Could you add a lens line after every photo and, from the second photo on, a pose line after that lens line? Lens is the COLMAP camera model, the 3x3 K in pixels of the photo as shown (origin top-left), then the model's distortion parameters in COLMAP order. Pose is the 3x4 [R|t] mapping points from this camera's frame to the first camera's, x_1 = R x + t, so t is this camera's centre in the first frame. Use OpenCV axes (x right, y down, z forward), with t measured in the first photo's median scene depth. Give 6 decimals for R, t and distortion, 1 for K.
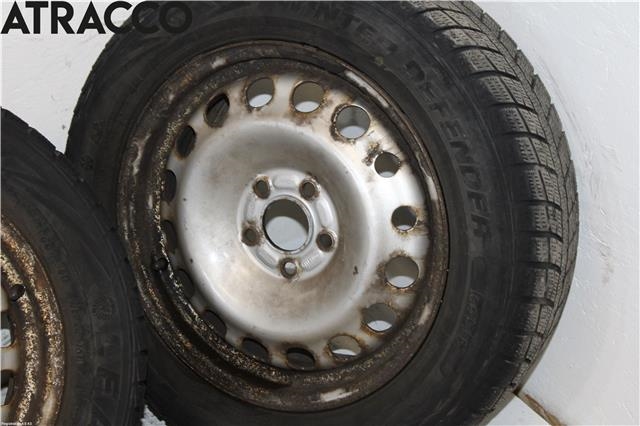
lens RADIAL K [[1288.5, 0, 320.0], [0, 1288.5, 213.0], [0, 0, 1]] dist [0.033441, 0.127357]
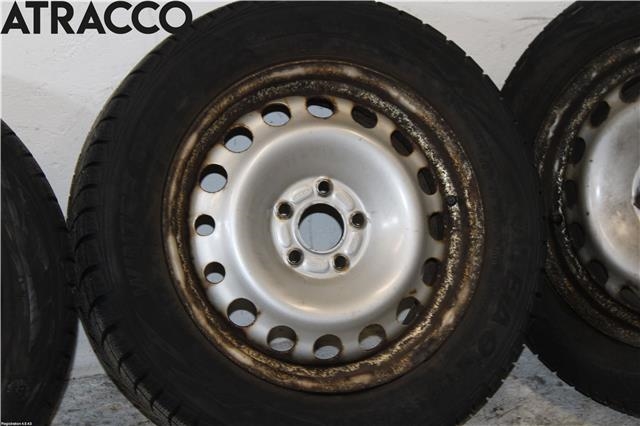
lens RADIAL K [[1603.3, 0, 320.0], [0, 1603.3, 213.0], [0, 0, 1]] dist [0.105770, 0.238693]
pose [[0.971854, 0.151484, -0.180425, -0.073231], [-0.175991, 0.975962, -0.128554, 0.269927], [0.156614, 0.156689, 0.975152, -0.470415]]
